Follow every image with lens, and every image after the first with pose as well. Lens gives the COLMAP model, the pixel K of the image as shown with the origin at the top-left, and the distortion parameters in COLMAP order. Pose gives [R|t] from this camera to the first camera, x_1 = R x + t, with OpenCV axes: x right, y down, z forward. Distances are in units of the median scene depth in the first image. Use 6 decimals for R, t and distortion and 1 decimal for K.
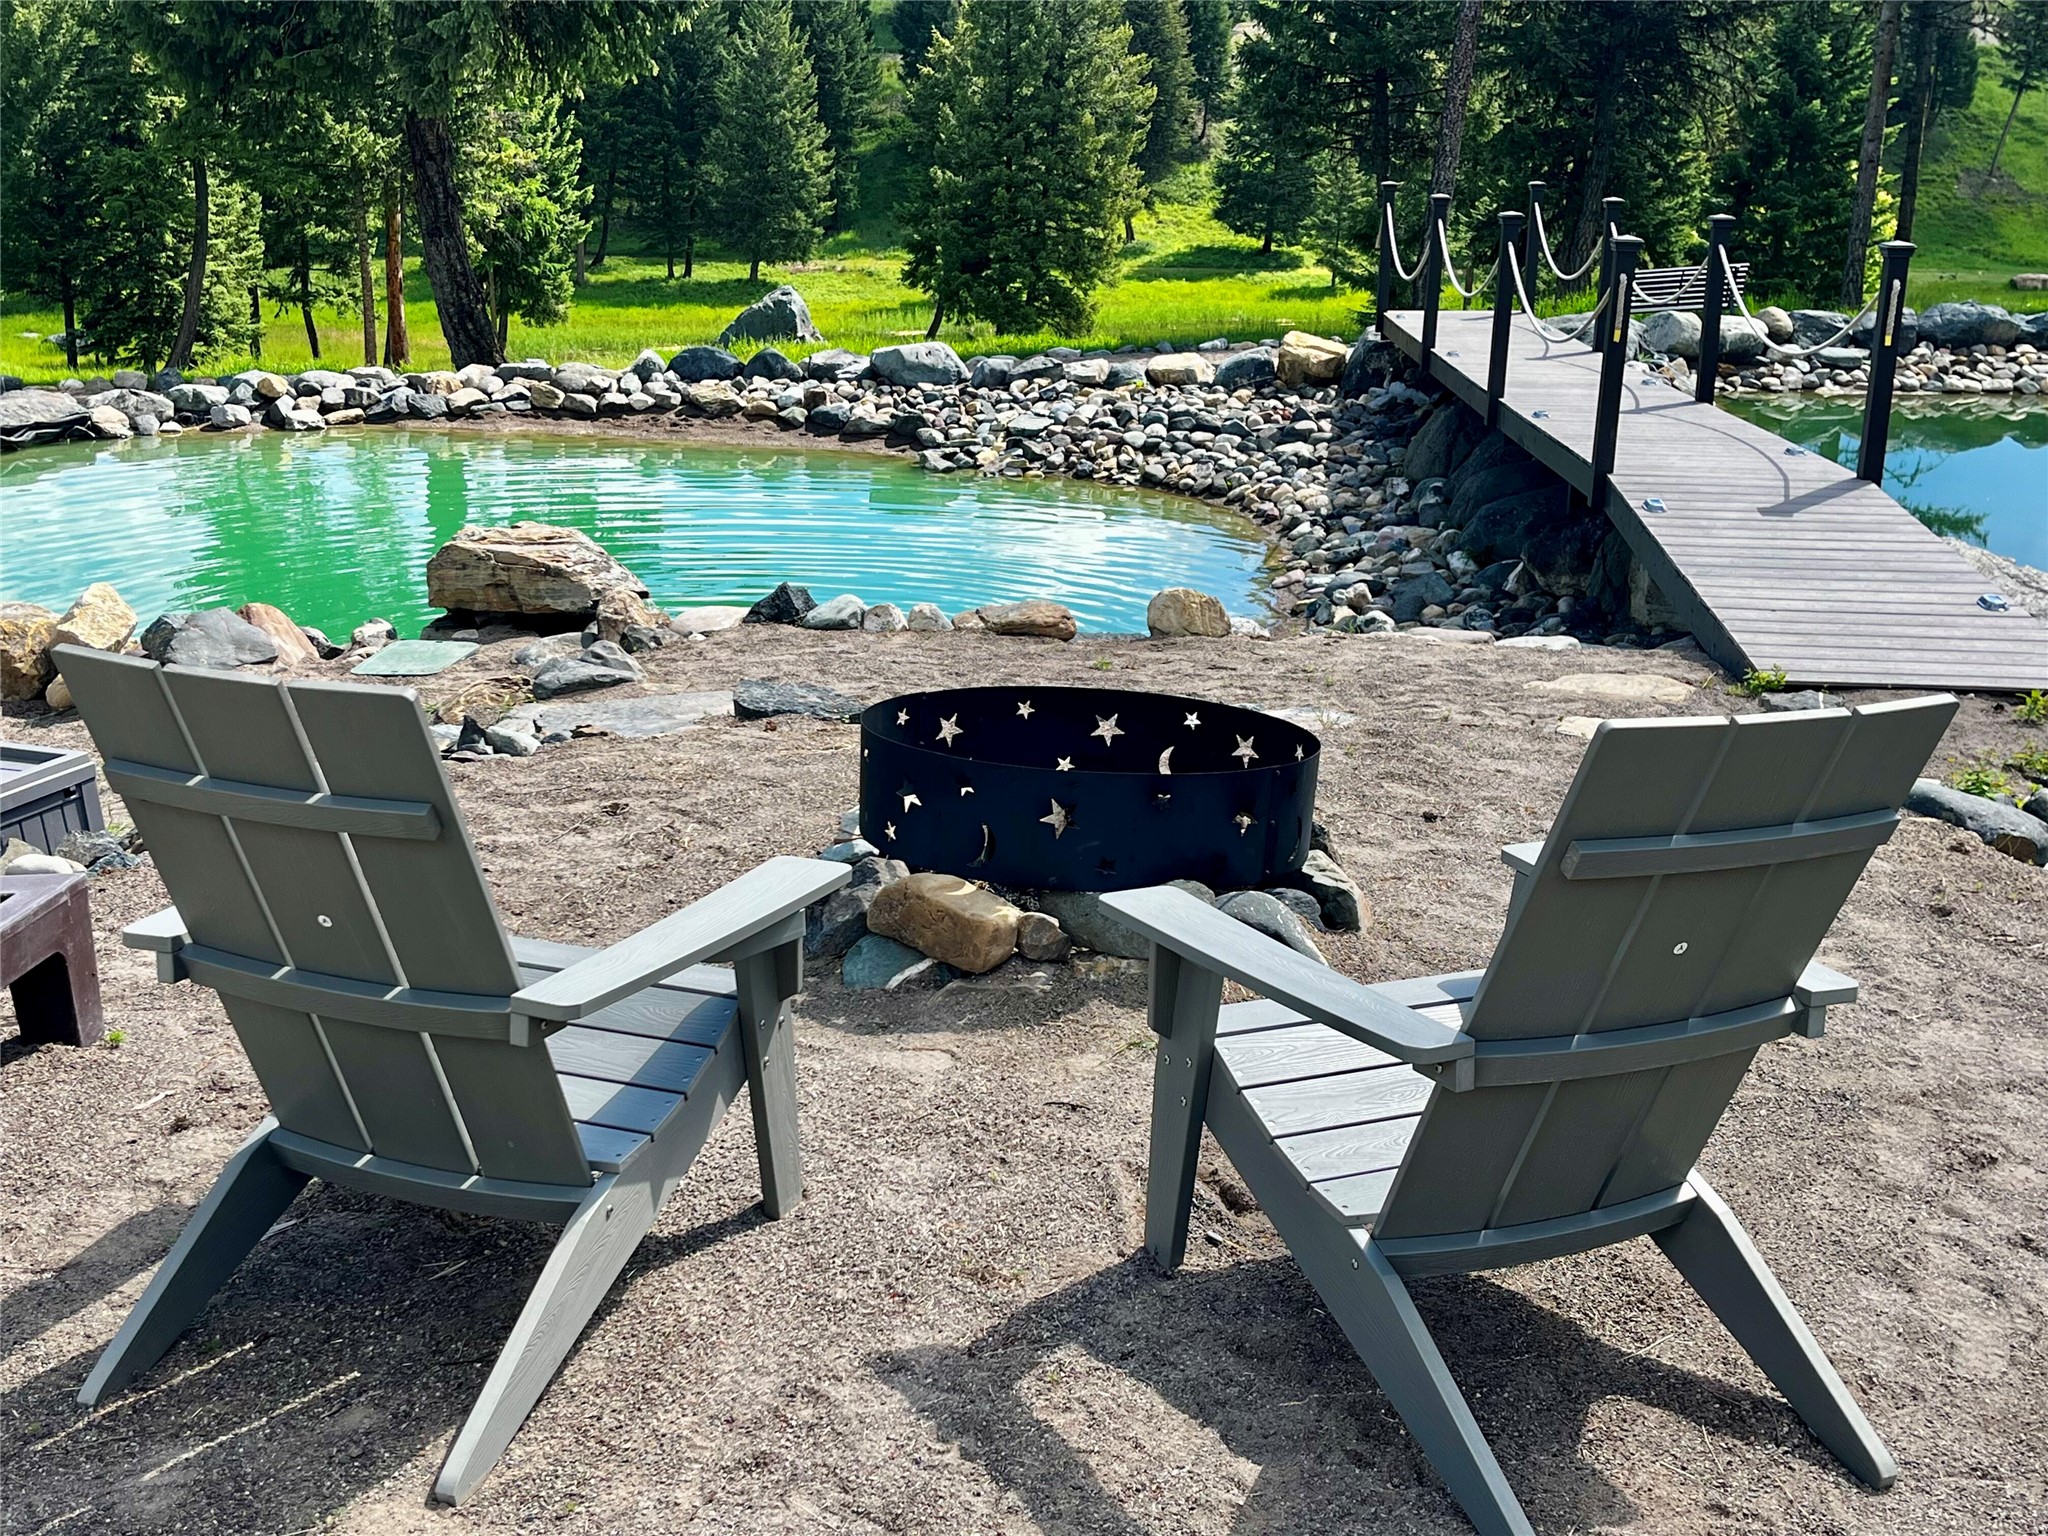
lens RADIAL K [[2215.2, 0, 1027.8], [0, 2215.2, 769.9], [0, 0, 1]] dist [0.111614, 0.000000]
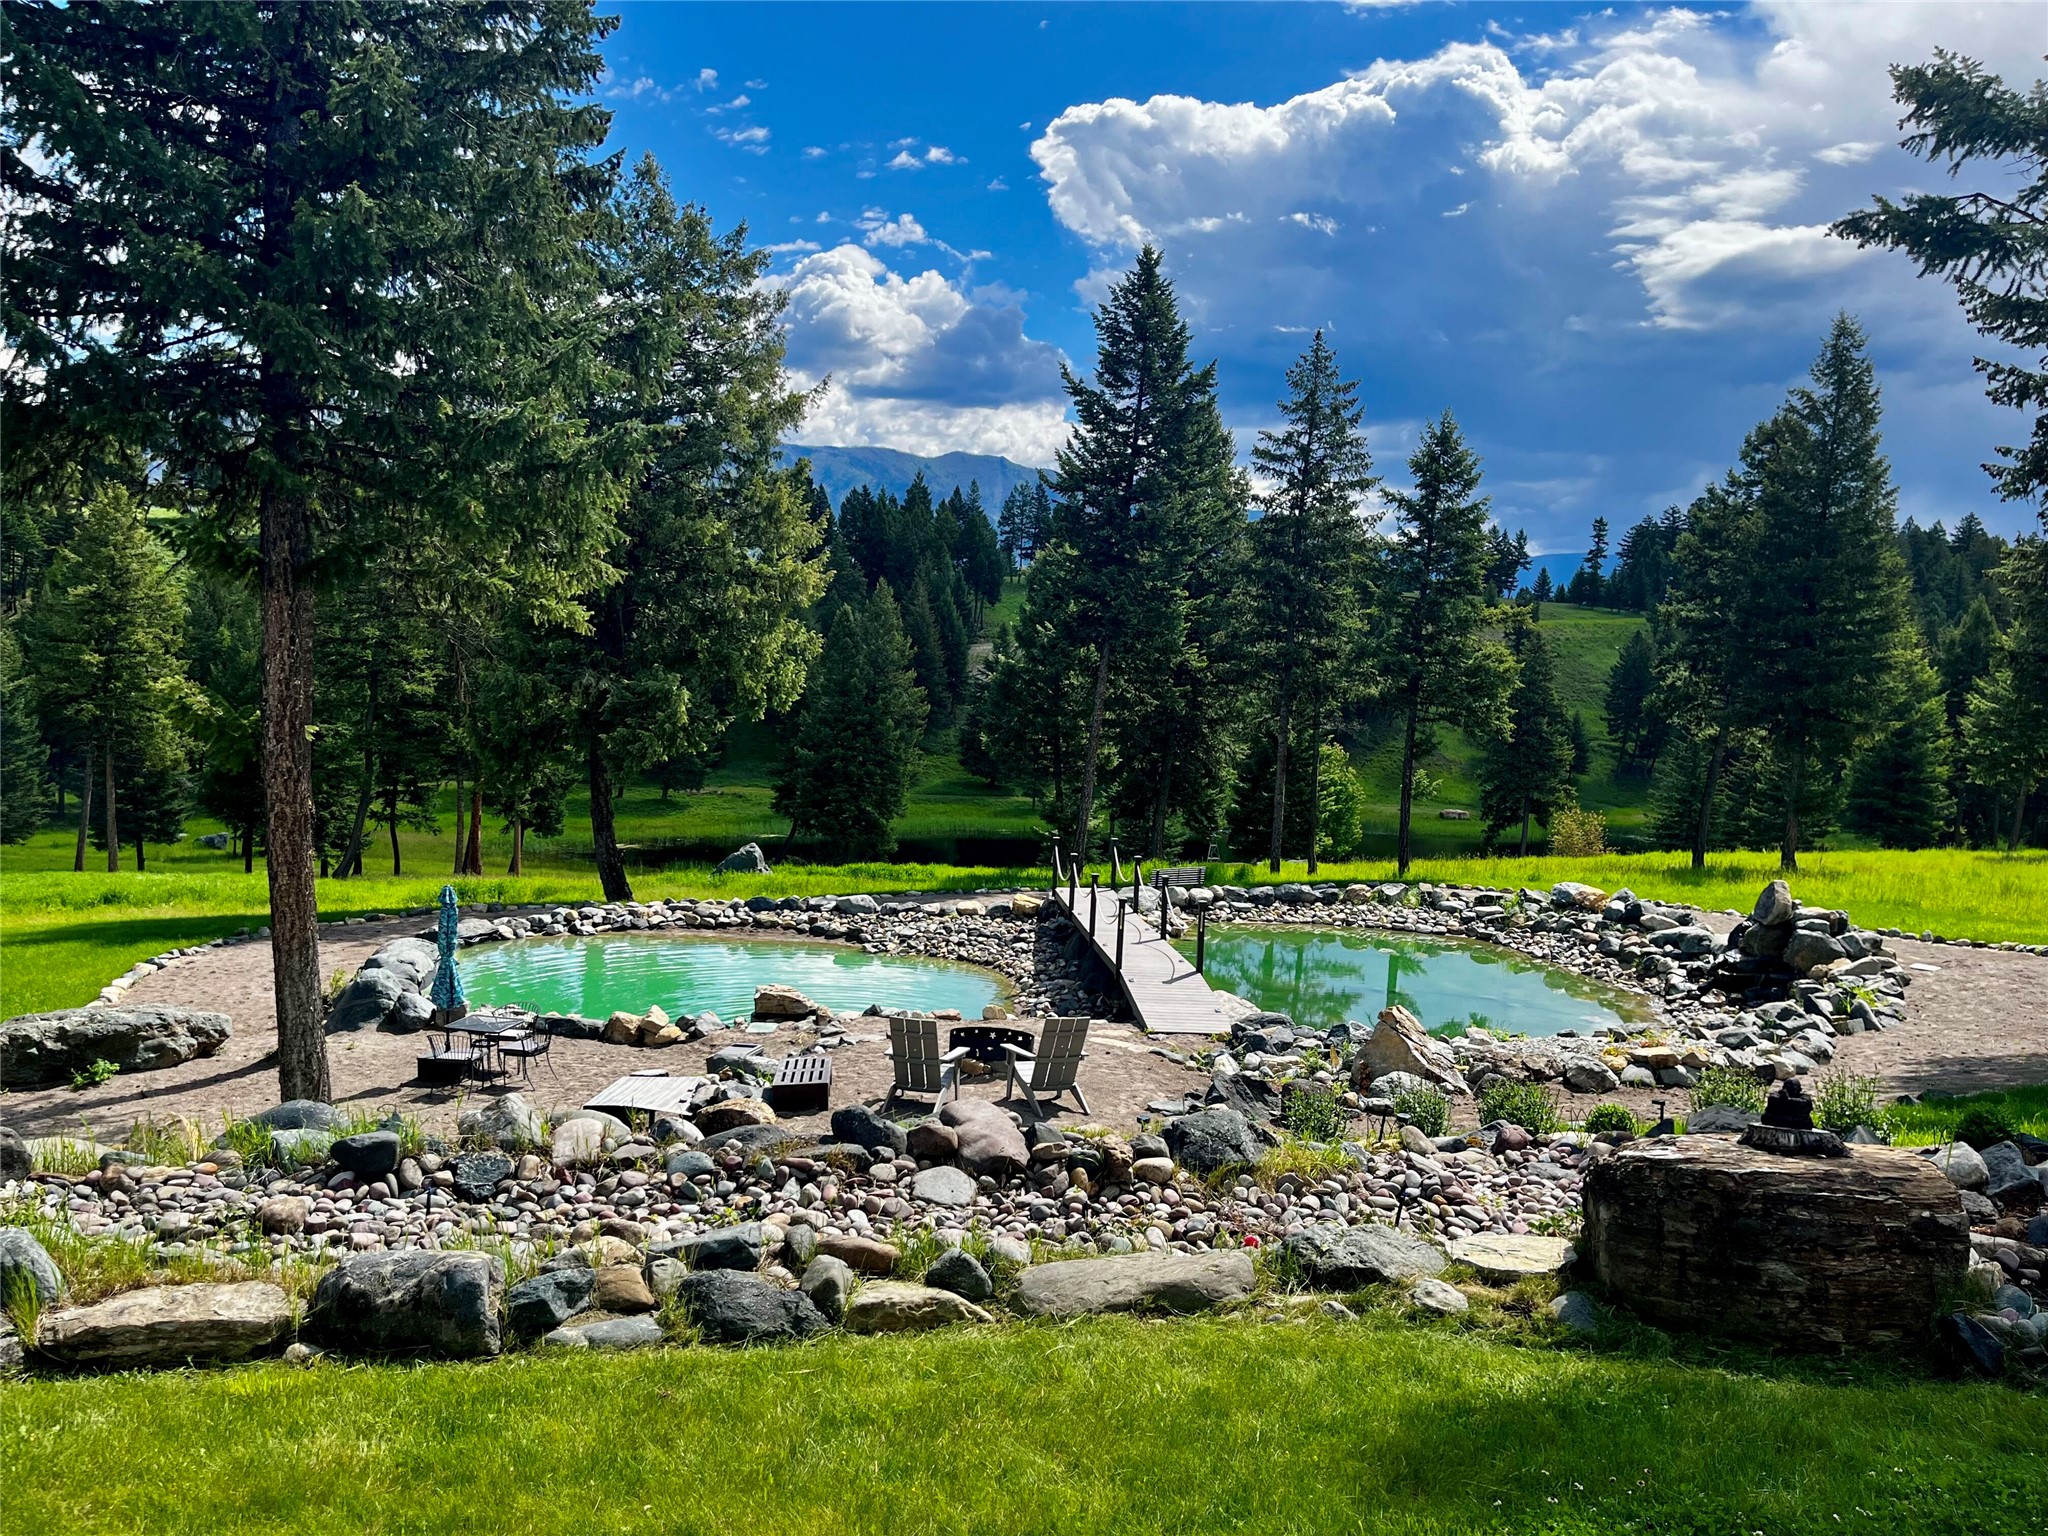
lens RADIAL K [[1549.8, 0, 1028.1], [0, 1549.8, 767.0], [0, 0, 1]] dist [0.035045, -0.005145]
pose [[0.991548, 0.018390, 0.128429, -0.083664], [0.011256, 0.973977, -0.226367, 0.044723], [-0.129250, 0.225899, 0.965538, -0.614553]]
